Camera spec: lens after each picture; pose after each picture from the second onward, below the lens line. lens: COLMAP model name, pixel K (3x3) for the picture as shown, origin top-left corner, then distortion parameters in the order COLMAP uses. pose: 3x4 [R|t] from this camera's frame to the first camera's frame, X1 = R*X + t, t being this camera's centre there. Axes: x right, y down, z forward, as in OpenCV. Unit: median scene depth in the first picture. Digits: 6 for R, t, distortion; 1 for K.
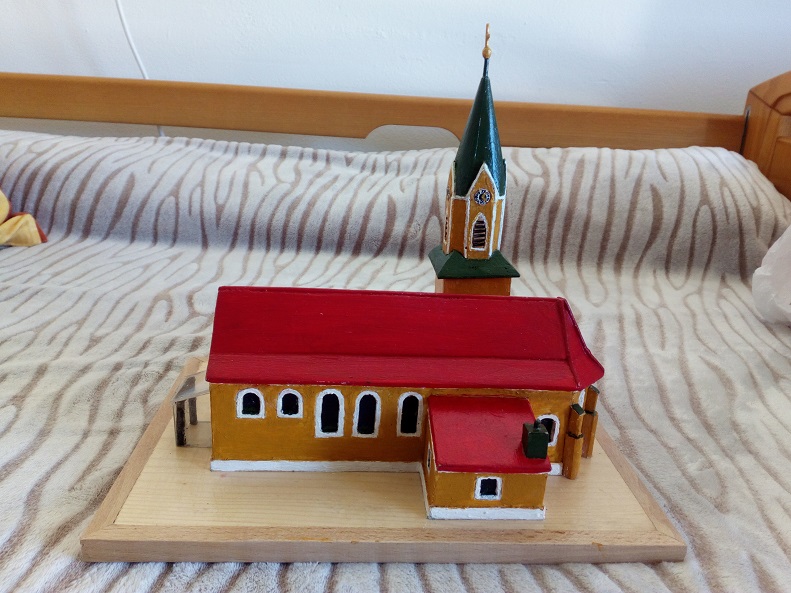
lens RADIAL K [[659.4, 0, 395.5], [0, 659.4, 296.5], [0, 0, 1]] dist [0.080773, -0.175828]
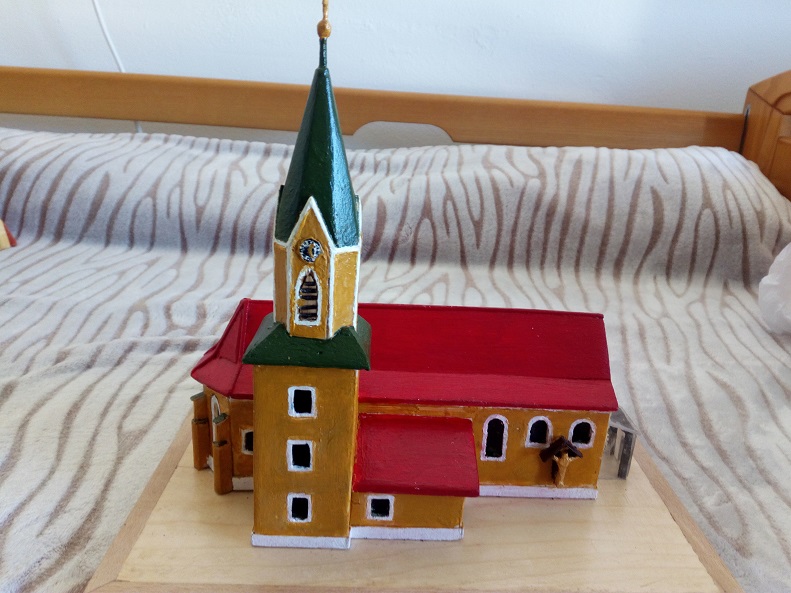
lens RADIAL K [[664.9, 0, 393.9], [0, 664.9, 294.2], [0, 0, 1]] dist [0.074761, -0.173466]
pose [[0.999777, 0.000210, 0.021104, -0.008242], [-0.000399, 0.999960, 0.008938, -0.021661], [-0.021101, -0.008945, 0.999737, 0.038647]]
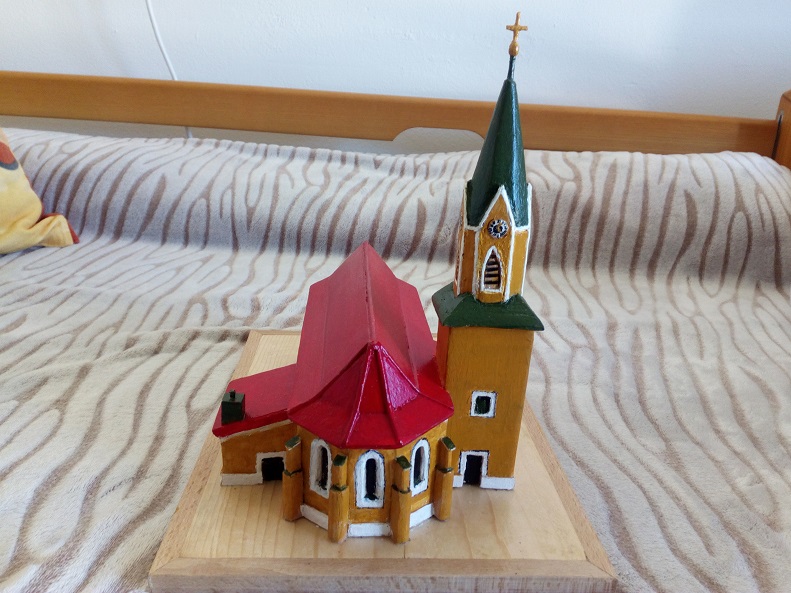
lens RADIAL K [[659.4, 0, 395.5], [0, 659.4, 296.5], [0, 0, 1]] dist [0.080773, -0.175828]
pose [[0.999800, 0.010372, -0.017098, -0.027575], [-0.010340, 0.999945, 0.001946, -0.007836], [0.017118, -0.001768, 0.999852, 0.003723]]
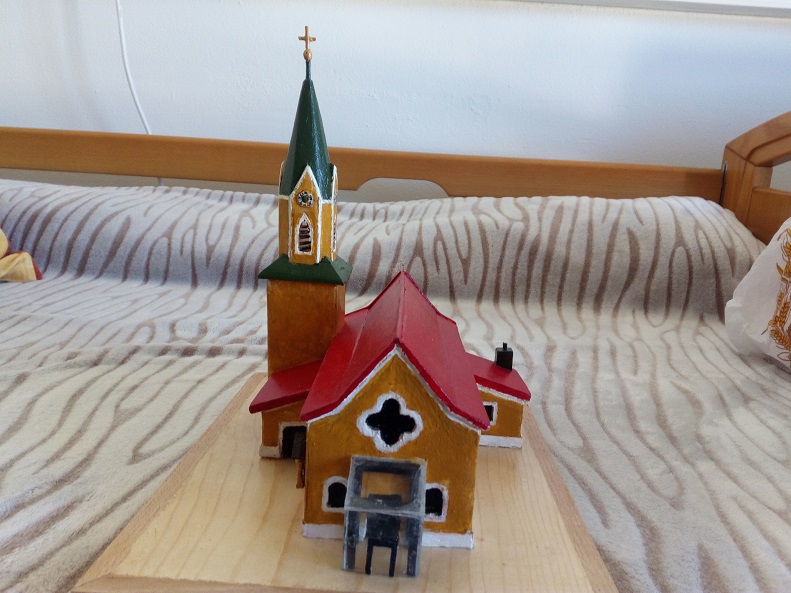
lens RADIAL K [[659.4, 0, 395.5], [0, 659.4, 296.5], [0, 0, 1]] dist [0.080773, -0.175828]
pose [[0.999904, 0.005224, -0.012807, 0.037862], [-0.006695, 0.993040, -0.117590, 0.061158], [0.012104, 0.117665, 0.992980, -0.016401]]
